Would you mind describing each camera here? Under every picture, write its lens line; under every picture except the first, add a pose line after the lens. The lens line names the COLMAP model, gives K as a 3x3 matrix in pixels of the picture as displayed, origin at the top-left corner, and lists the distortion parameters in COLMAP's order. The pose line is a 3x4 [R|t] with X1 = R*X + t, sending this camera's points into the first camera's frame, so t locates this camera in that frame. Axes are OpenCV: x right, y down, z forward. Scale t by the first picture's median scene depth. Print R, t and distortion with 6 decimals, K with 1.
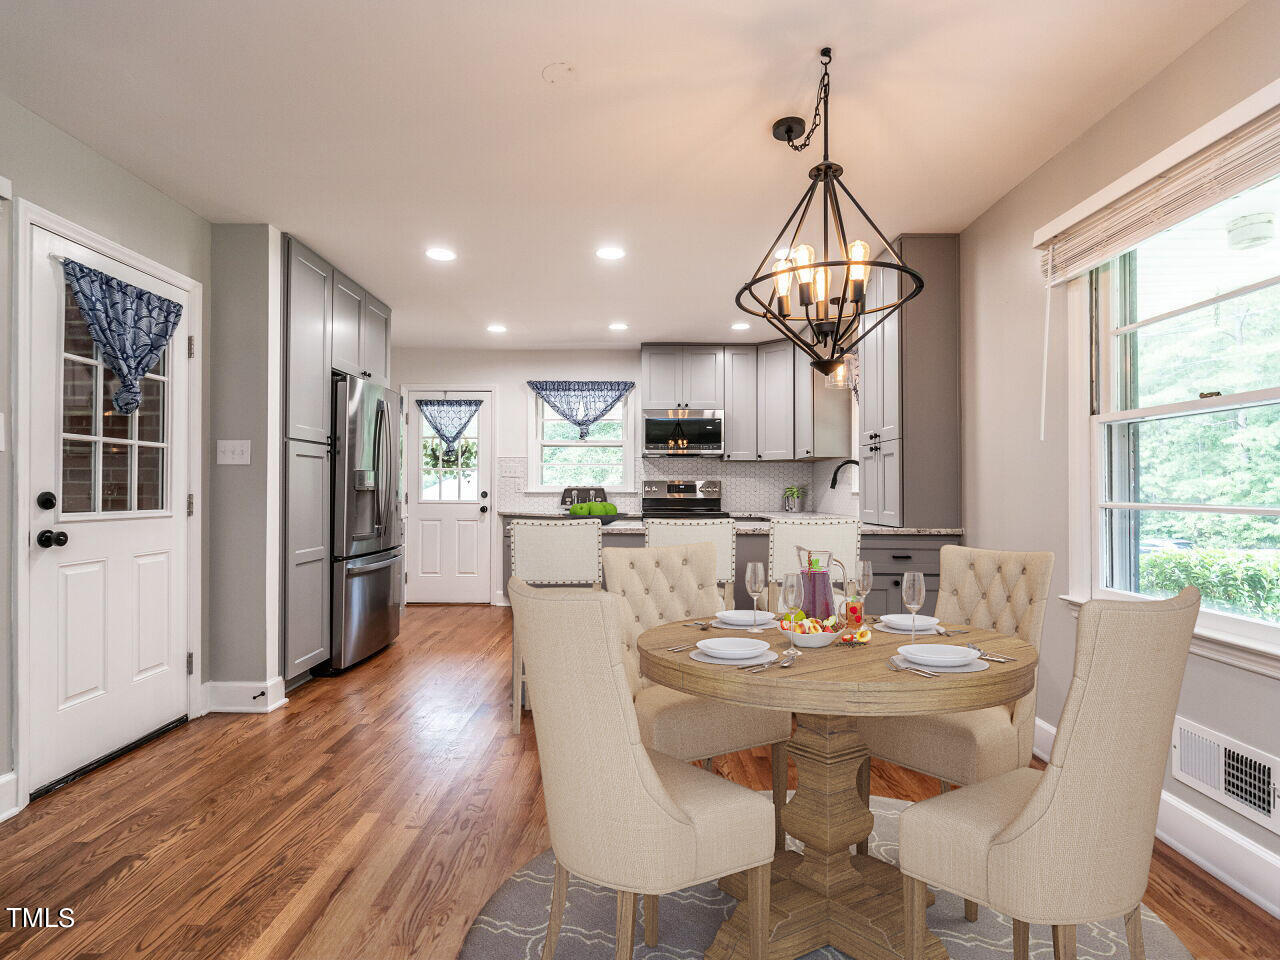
lens RADIAL K [[641.6, 0, 620.0], [0, 641.6, 485.7], [0, 0, 1]] dist [-0.000965, -0.001739]
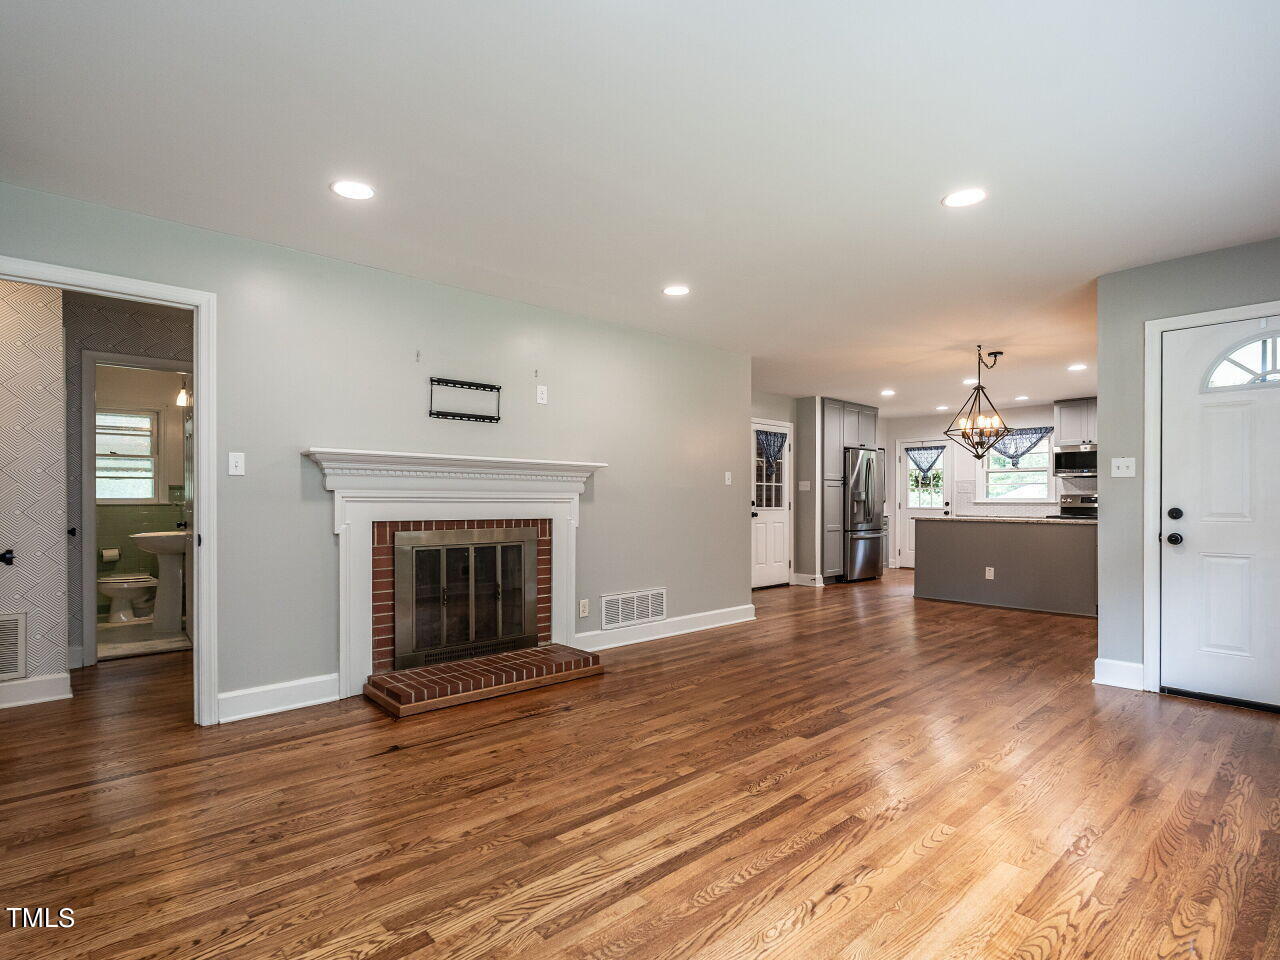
lens RADIAL K [[641.6, 0, 628.2], [0, 641.6, 490.8], [0, 0, 1]] dist [-0.000965, -0.001739]
pose [[0.662451, -0.010627, -0.749030, 0.752149], [0.002556, 0.999926, -0.011926, -0.003002], [0.749101, 0.005986, 0.662428, -1.084337]]
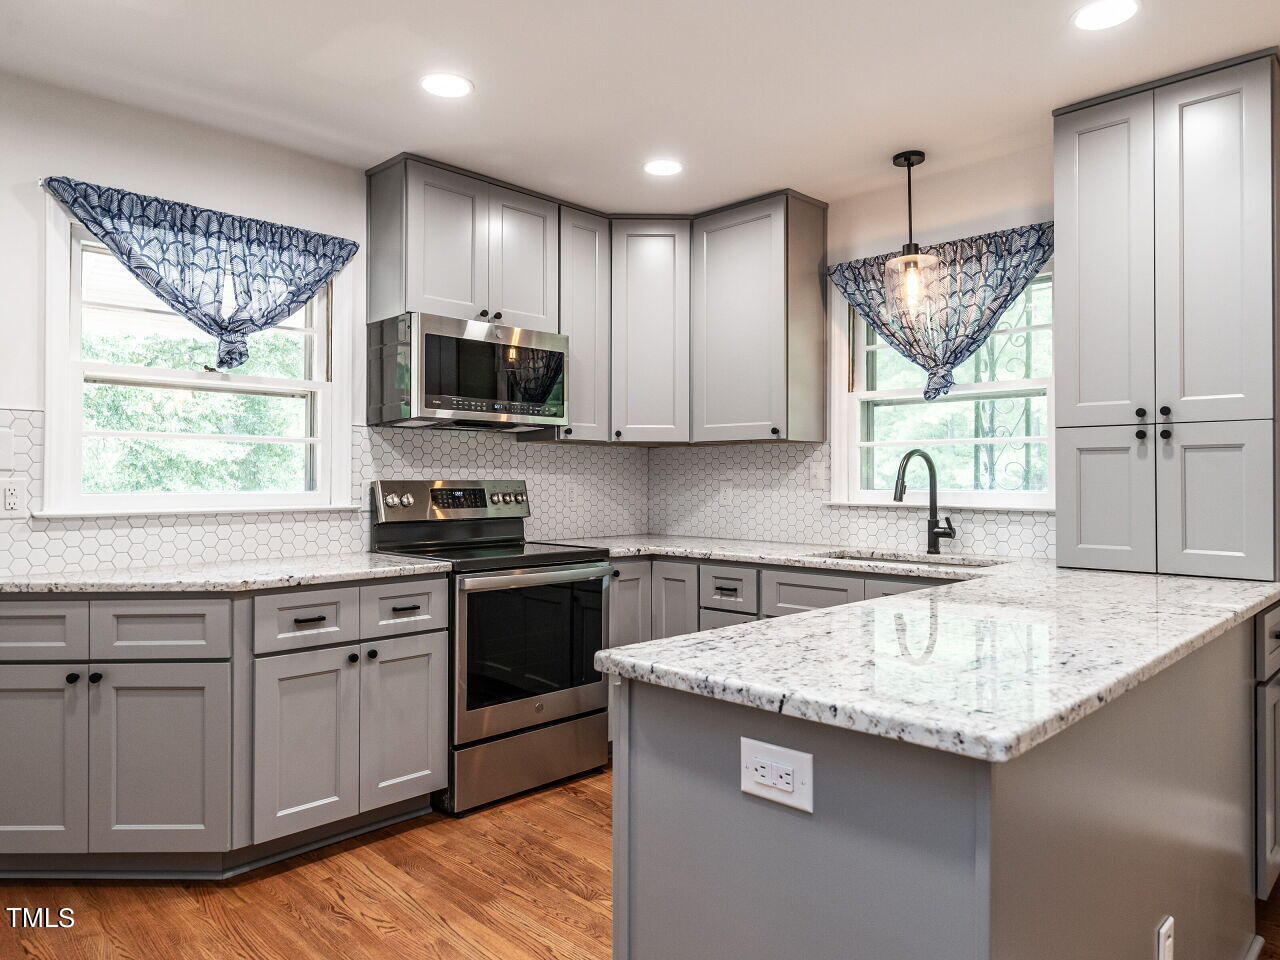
lens RADIAL K [[864.9, 0, 640.0], [0, 864.9, 473.9], [0, 0, 1]] dist [-0.016969, 0.007667]
pose [[0.689567, 0.001257, 0.724221, -0.410846], [-0.004257, 0.999988, 0.002318, -0.023041], [-0.724209, -0.004681, 0.689564, 0.772781]]
